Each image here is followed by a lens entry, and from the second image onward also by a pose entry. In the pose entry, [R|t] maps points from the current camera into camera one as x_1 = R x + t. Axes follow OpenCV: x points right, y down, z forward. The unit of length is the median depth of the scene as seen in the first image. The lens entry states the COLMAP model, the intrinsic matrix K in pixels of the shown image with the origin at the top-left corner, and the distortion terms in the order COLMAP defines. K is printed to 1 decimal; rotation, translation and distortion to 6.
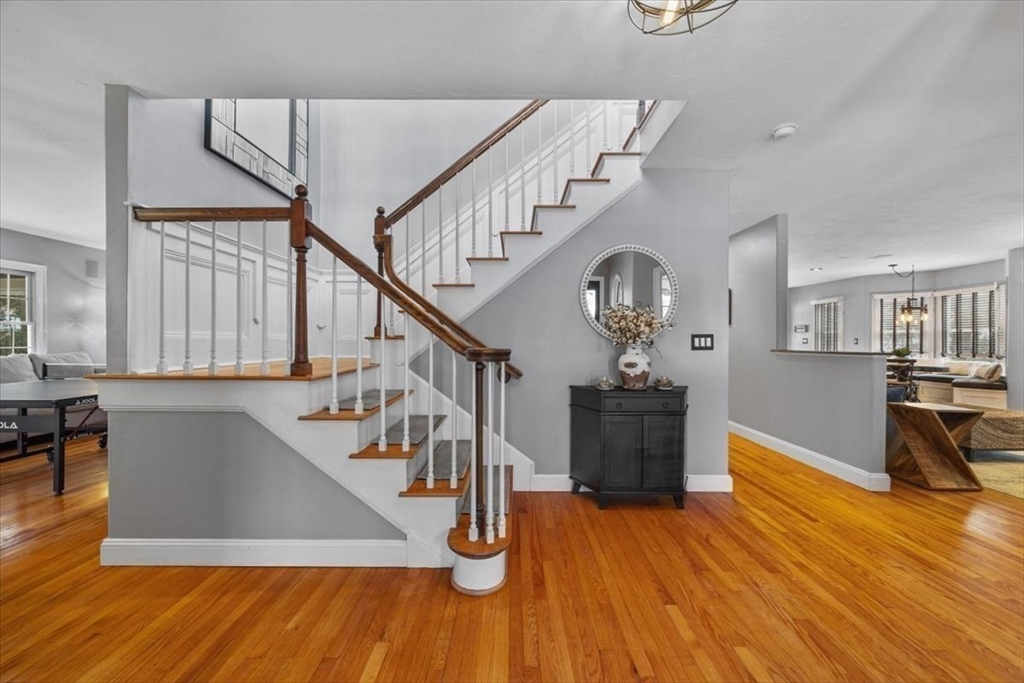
lens RADIAL K [[414.9, 0, 512.0], [0, 414.9, 341.5], [0, 0, 1]] dist [0.001250, 0.000125]
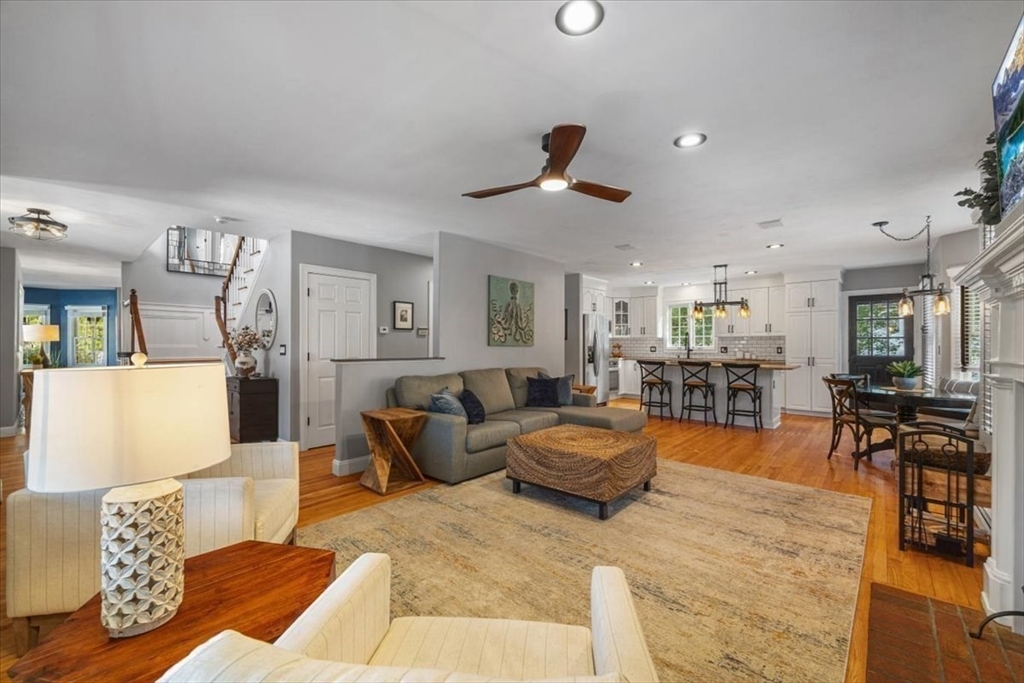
lens RADIAL K [[415.2, 0, 513.7], [0, 415.2, 352.6], [0, 0, 1]] dist [0.000512, 0.000023]
pose [[0.746934, 0.009646, -0.664828, 0.866768], [-0.000557, 0.999904, 0.013881, -0.005837], [0.664898, -0.009998, 0.746868, 0.187429]]
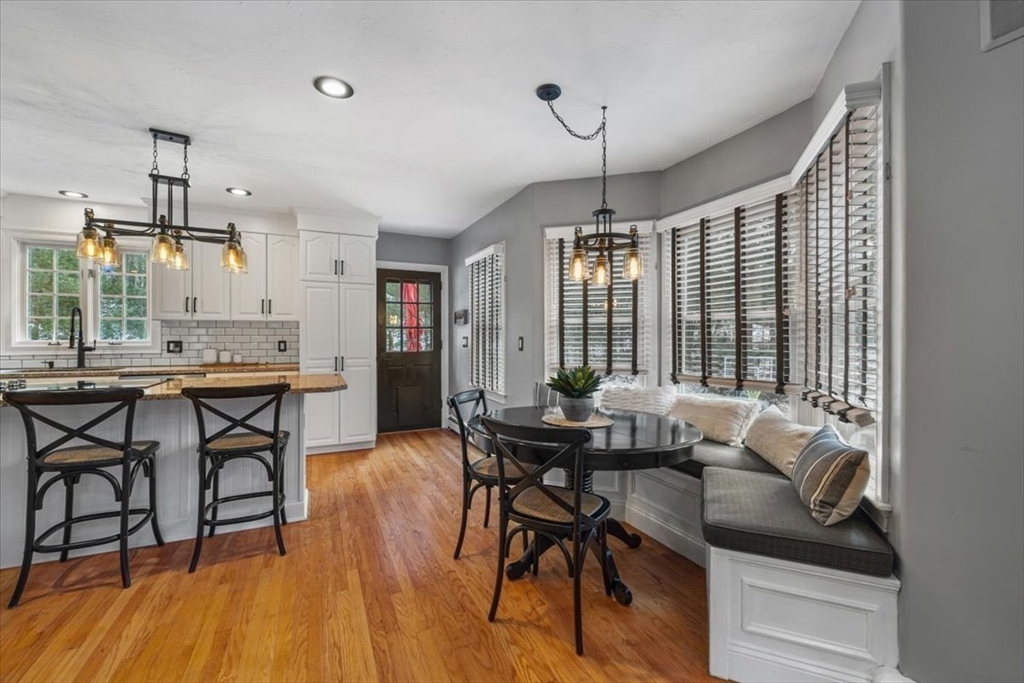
lens RADIAL K [[417.7, 0, 510.0], [0, 417.7, 336.8], [0, 0, 1]] dist [-0.000127, -0.000146]
pose [[0.906773, -0.001853, 0.421616, 0.719040], [0.004738, 0.999972, -0.005794, -0.005874], [-0.421593, 0.007251, 0.906756, 0.697246]]
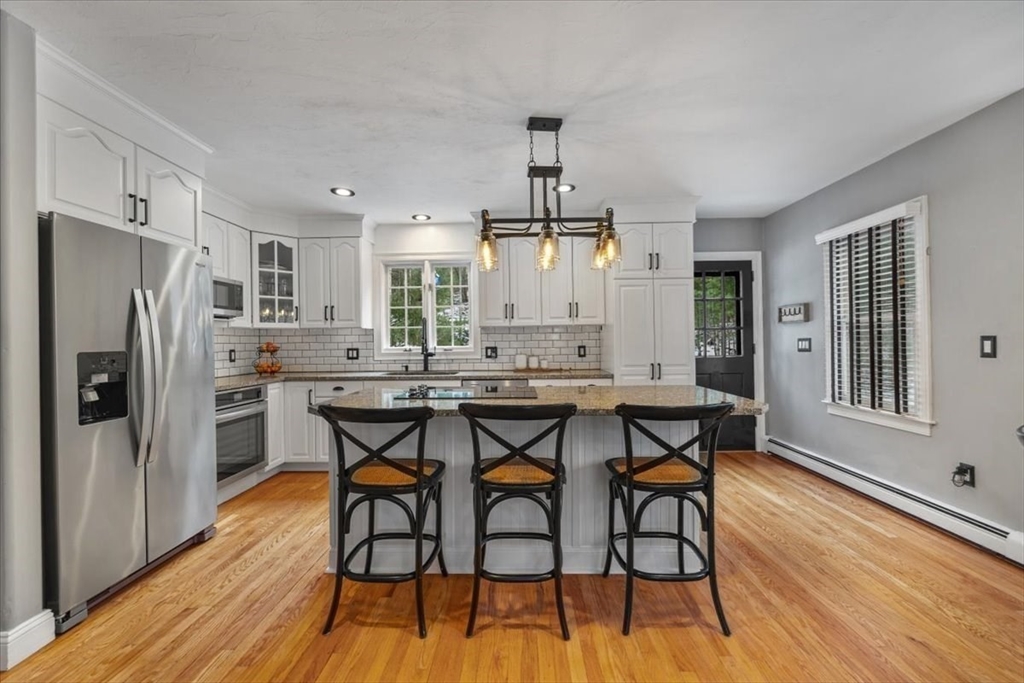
lens RADIAL K [[410.6, 0, 512.0], [0, 410.6, 341.5], [0, 0, 1]] dist [-0.002918, -0.000264]
pose [[0.999642, -0.016259, -0.021271, 0.589595], [0.016082, 0.999835, -0.008496, -0.007784], [0.021406, 0.008151, 0.999738, 0.817944]]
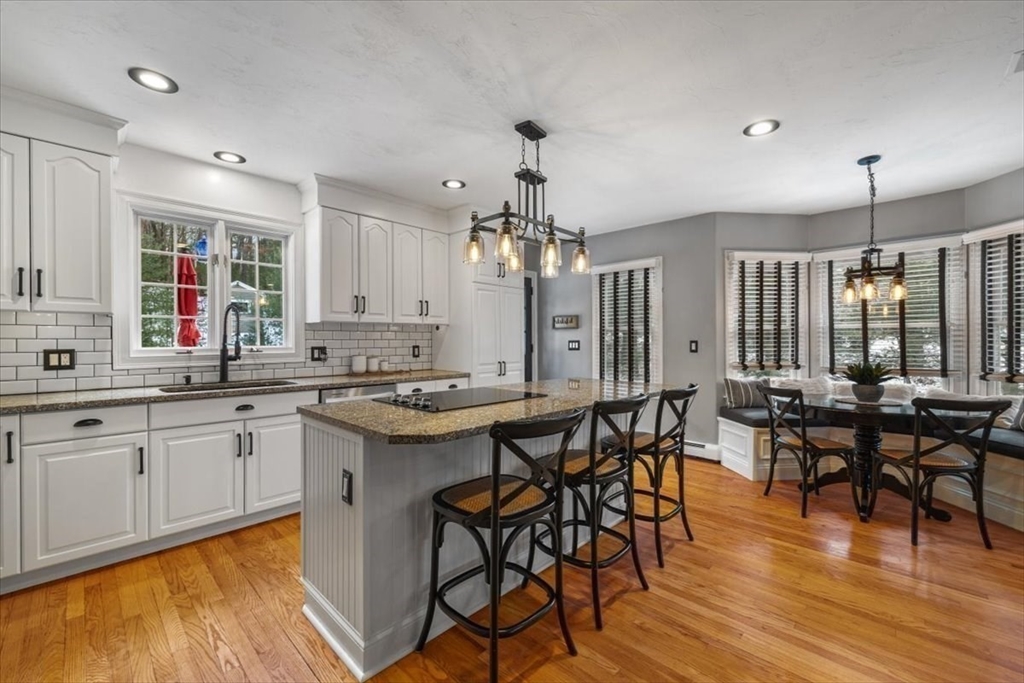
lens RADIAL K [[414.9, 0, 512.0], [0, 414.9, 341.5], [0, 0, 1]] dist [0.001250, 0.000125]
pose [[0.690803, -0.007216, 0.723007, 0.362141], [0.008710, 0.999961, 0.001658, -0.010459], [-0.722990, 0.005152, 0.690839, 0.915272]]
